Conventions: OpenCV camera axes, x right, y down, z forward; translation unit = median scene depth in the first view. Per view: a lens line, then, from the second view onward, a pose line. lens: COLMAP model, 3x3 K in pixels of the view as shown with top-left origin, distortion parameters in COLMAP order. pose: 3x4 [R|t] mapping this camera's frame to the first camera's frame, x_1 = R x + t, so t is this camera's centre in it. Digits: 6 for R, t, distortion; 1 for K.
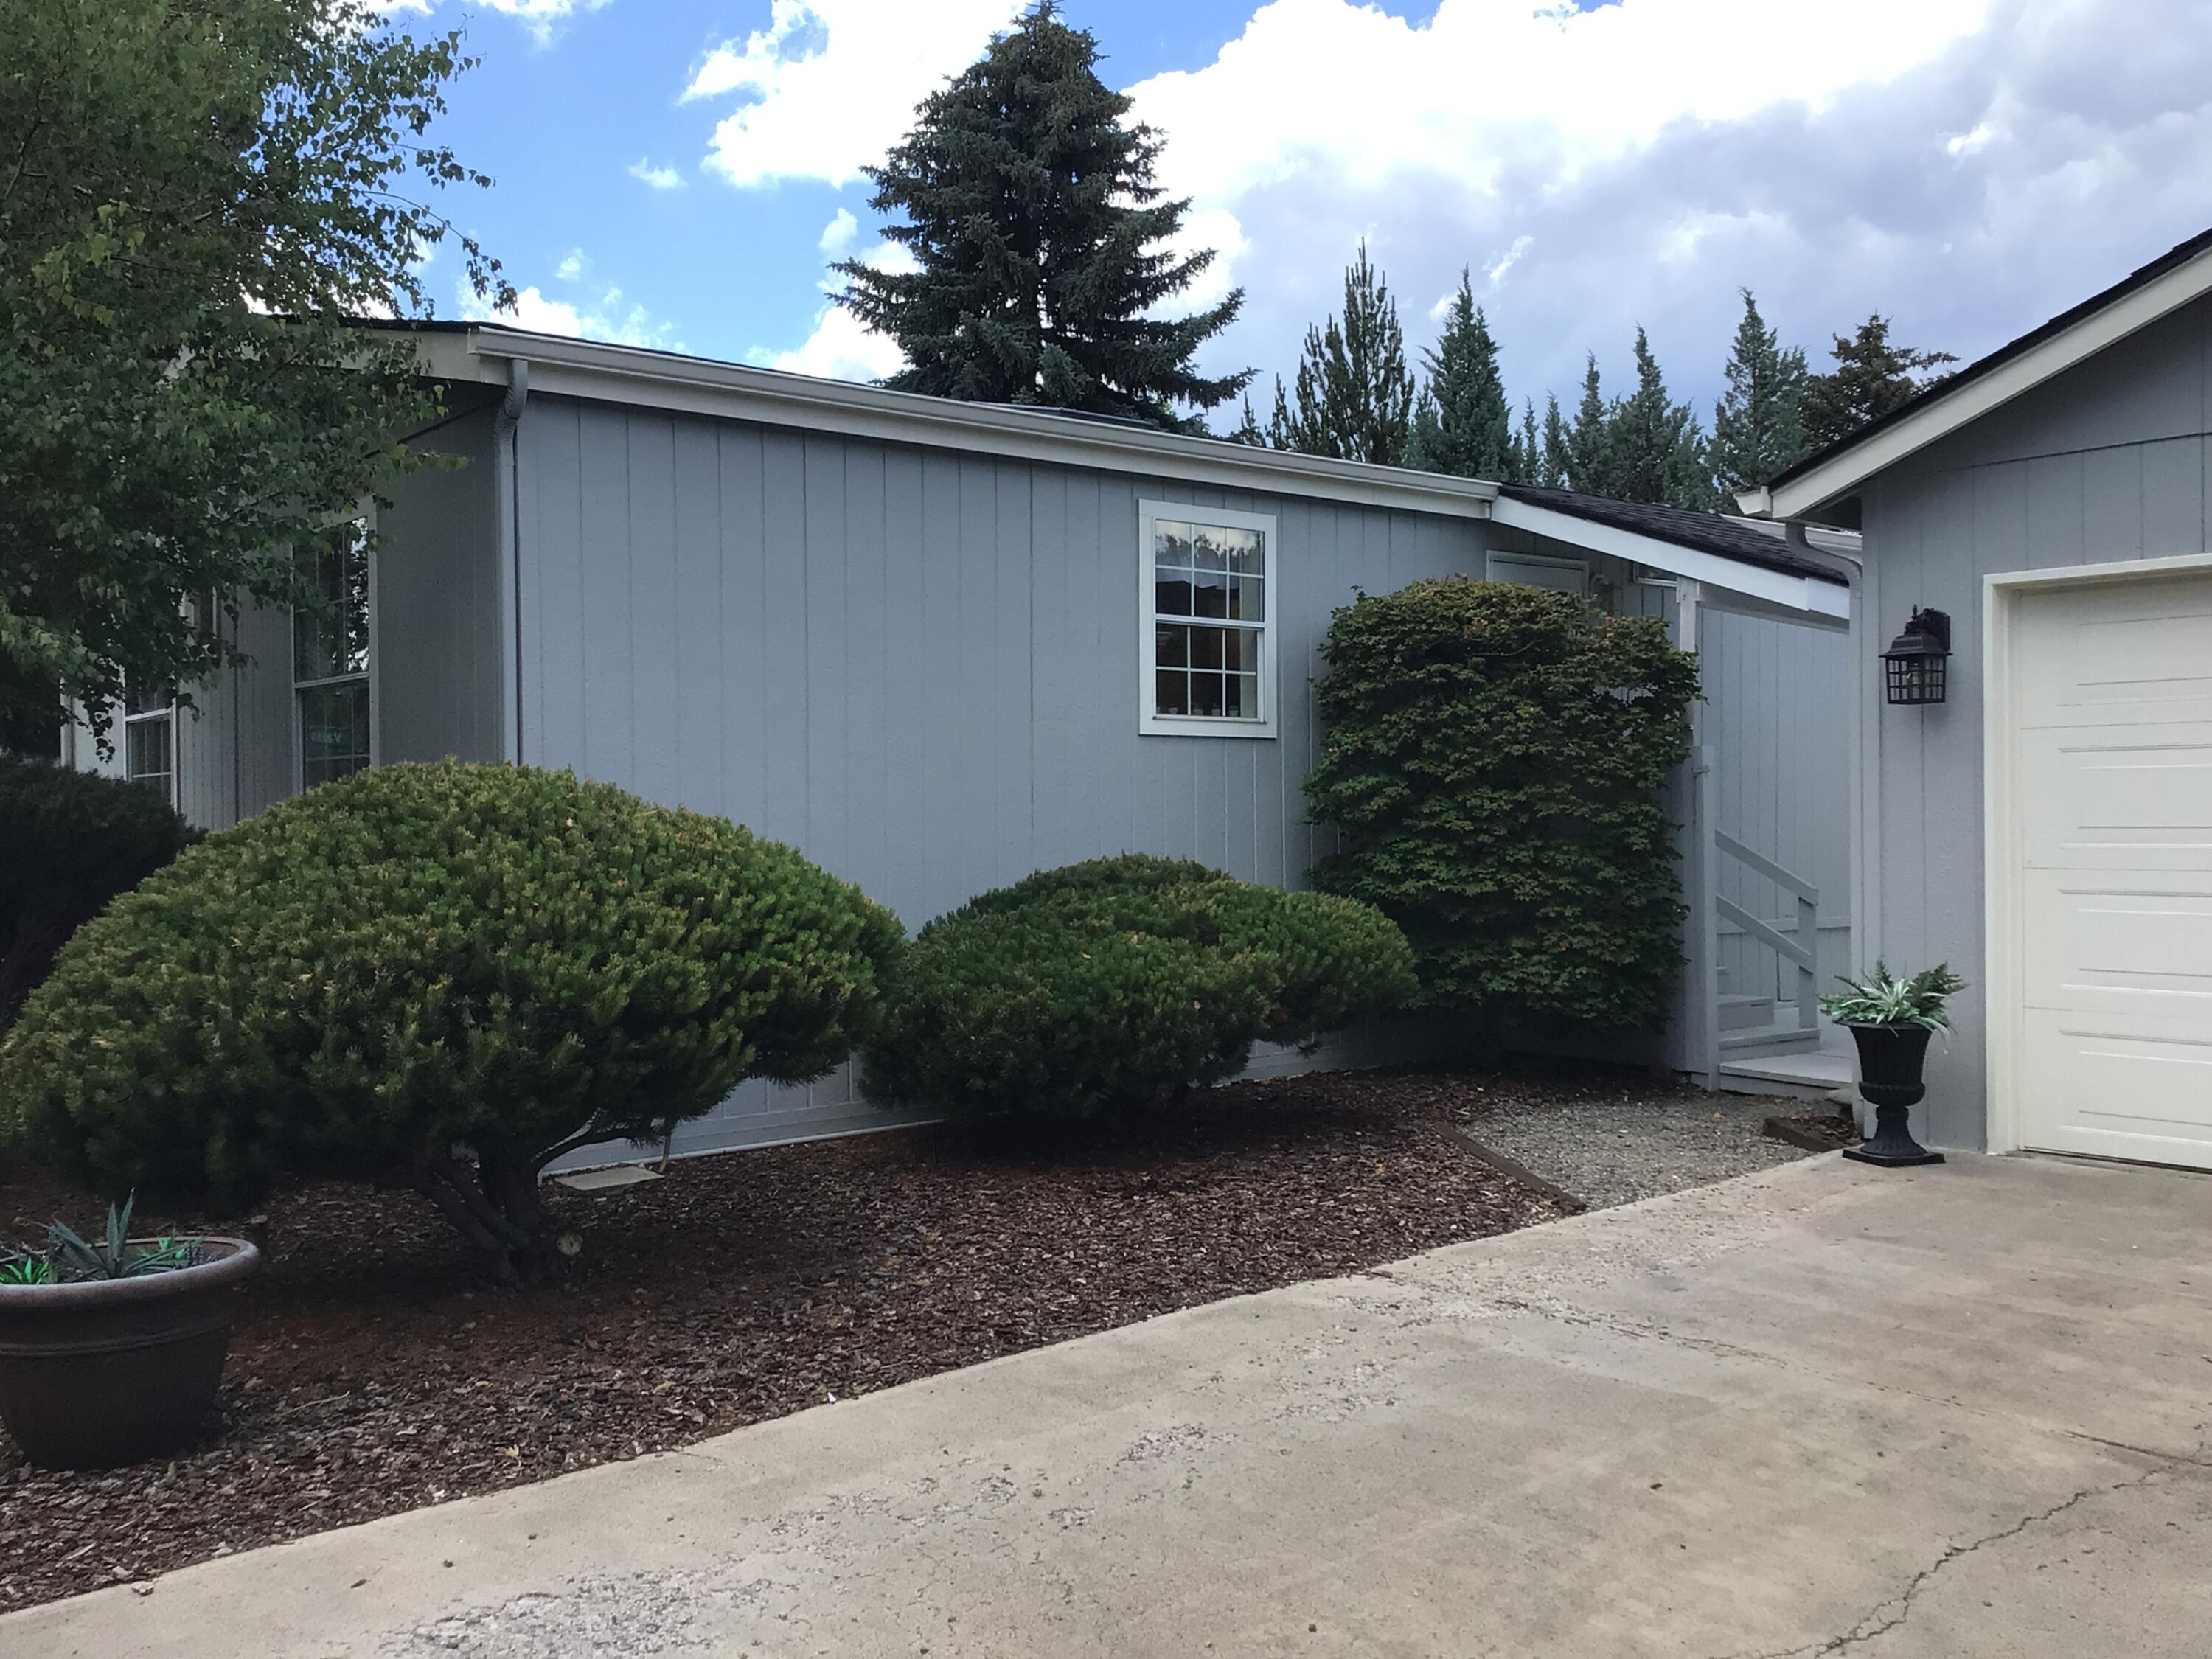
lens RADIAL K [[1951.2, 0, 1128.0], [0, 1951.2, 830.5], [0, 0, 1]] dist [0.102920, -0.162275]
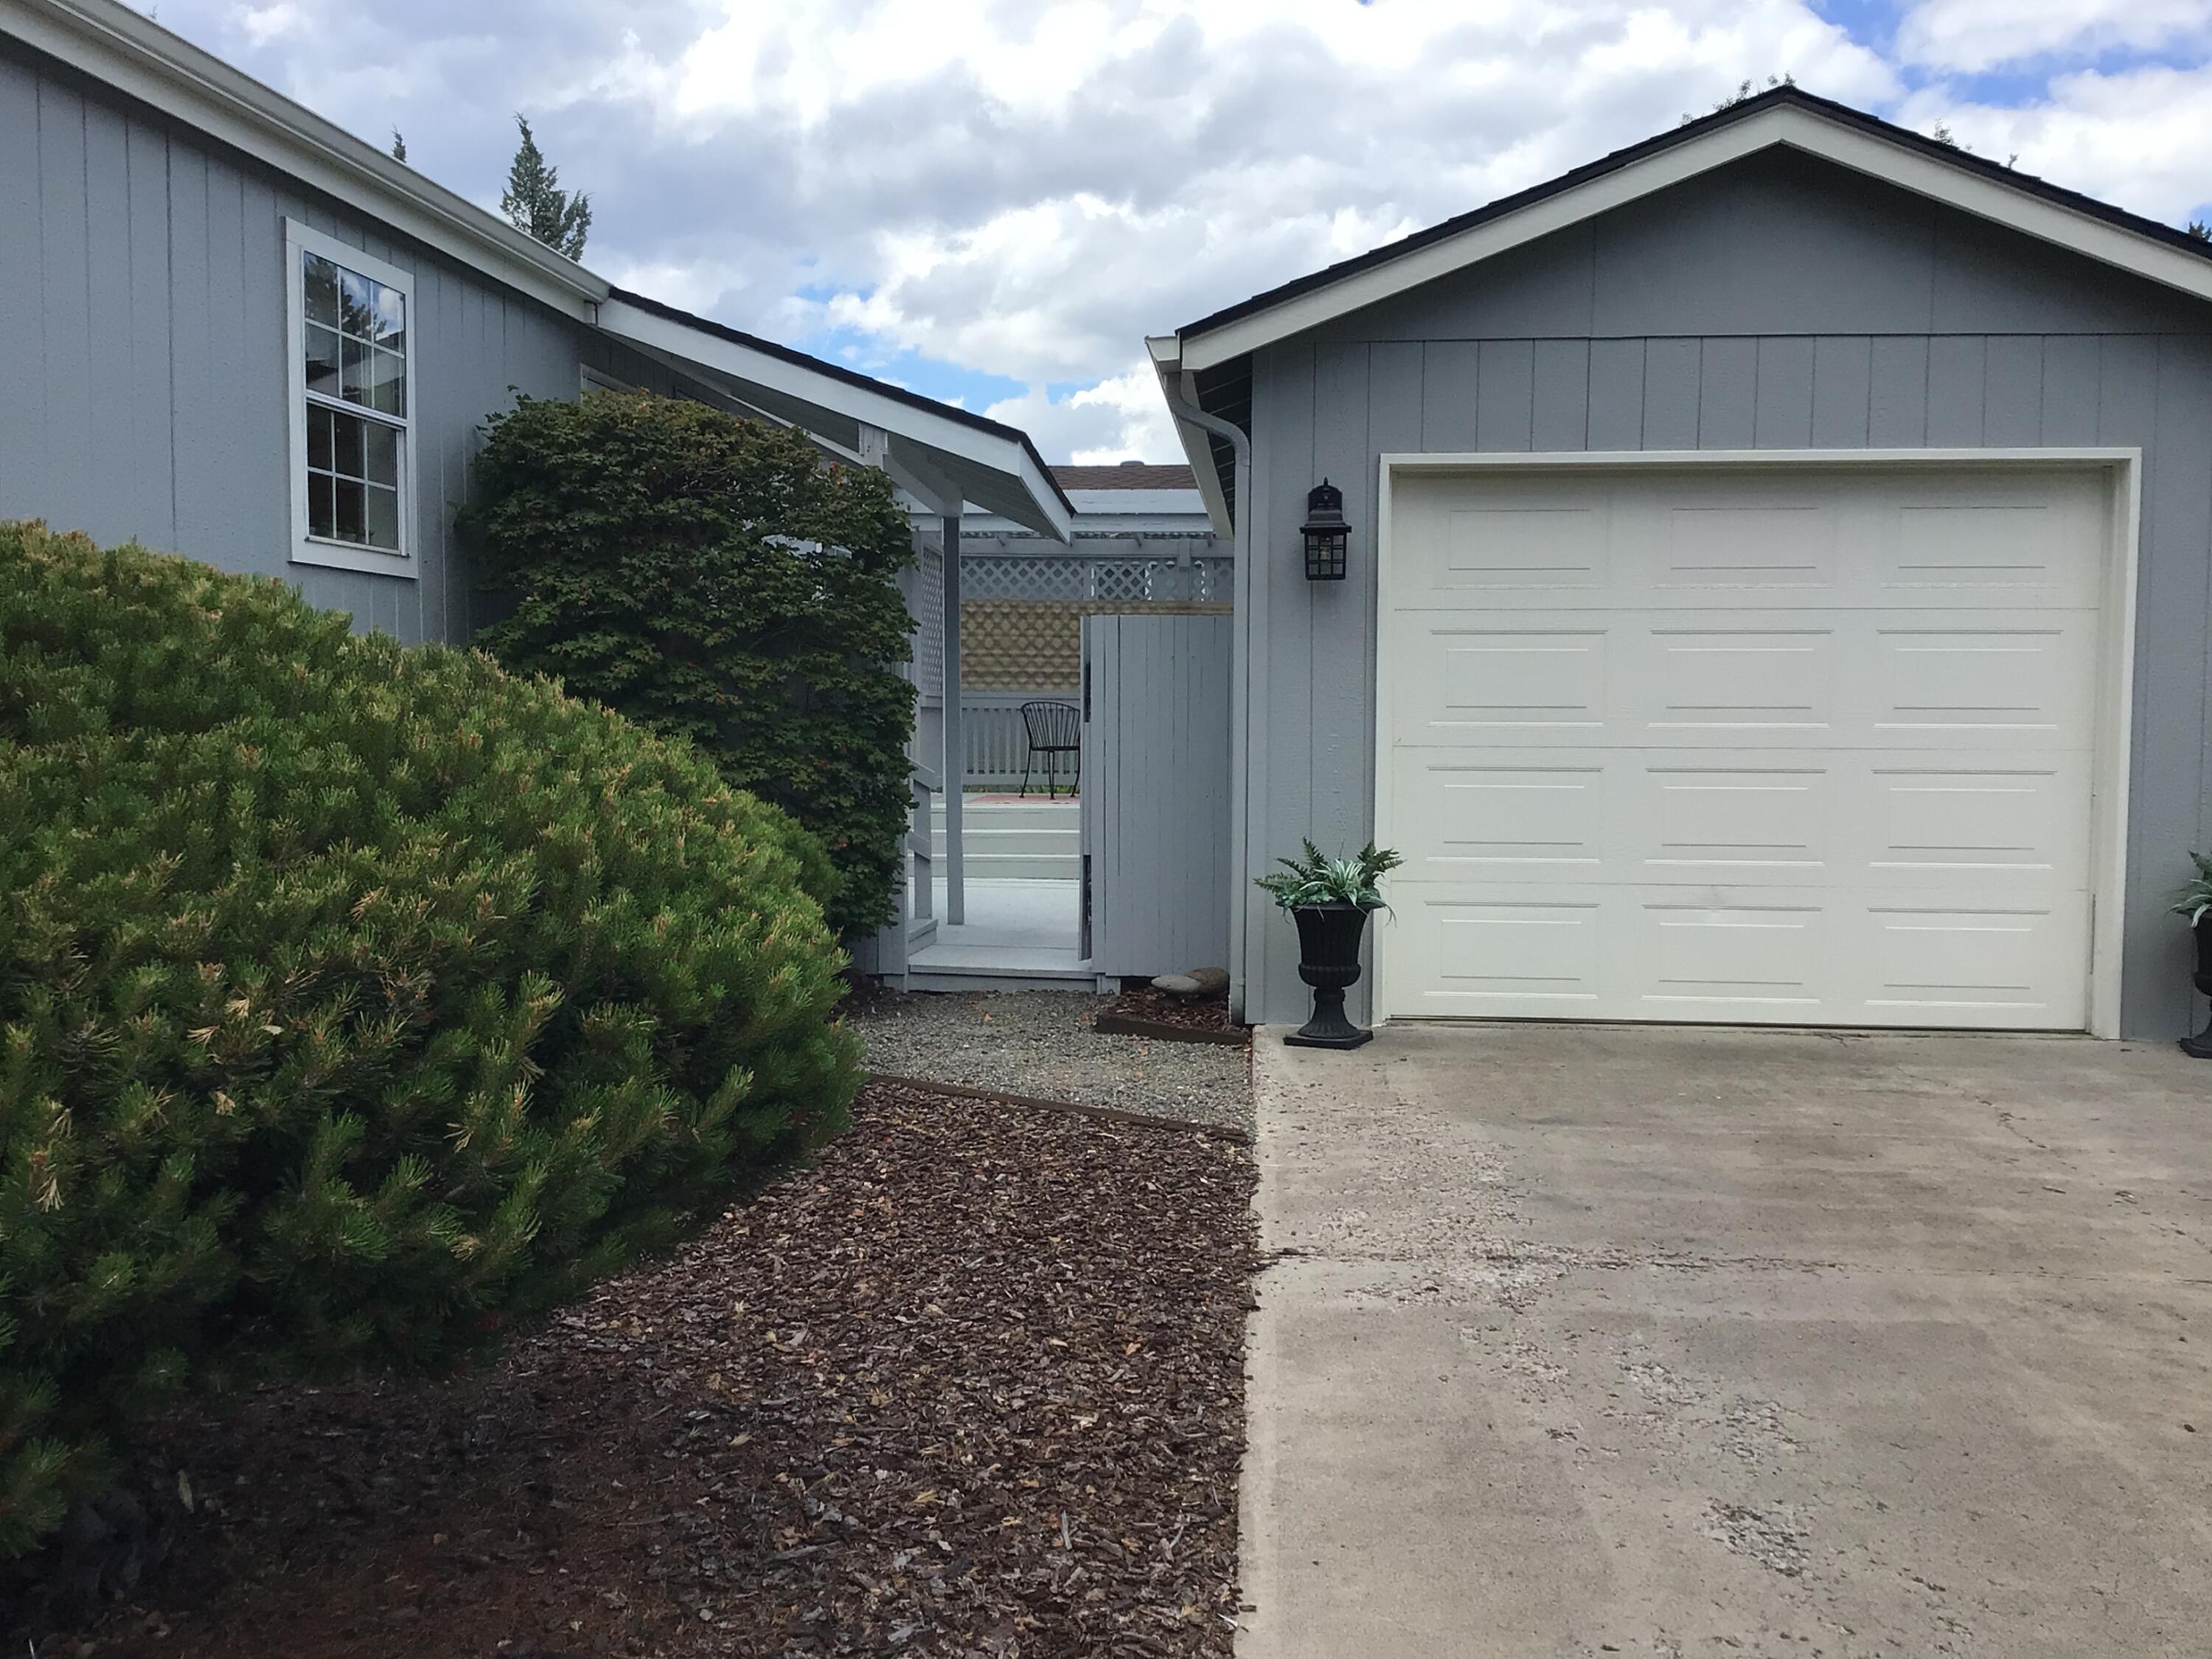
lens RADIAL K [[1951.2, 0, 1128.0], [0, 1951.2, 830.5], [0, 0, 1]] dist [0.102920, -0.162275]
pose [[0.712490, -0.033612, 0.700876, -0.283261], [-0.005966, 0.998526, 0.053952, 0.006724], [-0.701657, -0.042622, 0.711239, 0.294120]]
